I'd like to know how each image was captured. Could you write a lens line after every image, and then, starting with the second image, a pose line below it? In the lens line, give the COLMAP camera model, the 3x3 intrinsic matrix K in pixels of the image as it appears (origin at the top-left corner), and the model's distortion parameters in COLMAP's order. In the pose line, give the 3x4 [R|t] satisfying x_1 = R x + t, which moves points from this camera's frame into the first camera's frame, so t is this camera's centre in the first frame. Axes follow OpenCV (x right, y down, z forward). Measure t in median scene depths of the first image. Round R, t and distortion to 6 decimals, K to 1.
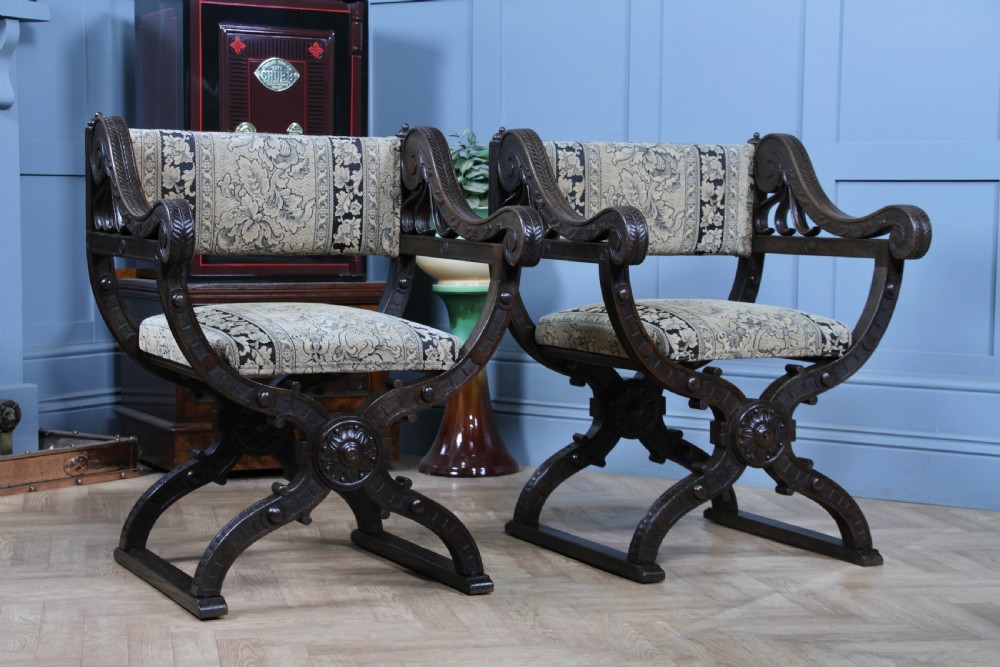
lens RADIAL K [[2460.5, 0, 500.0], [0, 2460.5, 333.5], [0, 0, 1]] dist [0.339167, 0.912204]
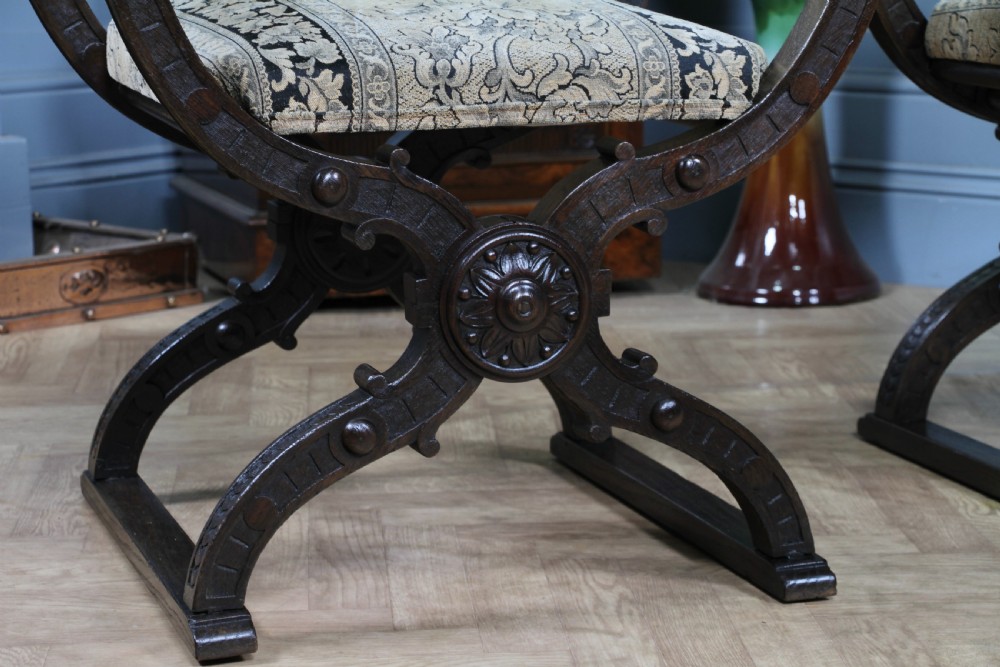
lens RADIAL K [[2460.5, 0, 500.0], [0, 2460.5, 333.5], [0, 0, 1]] dist [0.339167, 0.912204]
pose [[0.990985, 0.005247, -0.133873, -0.002945], [0.009693, 0.993806, 0.110702, 0.003163], [0.133625, -0.111002, 0.984796, 0.535875]]
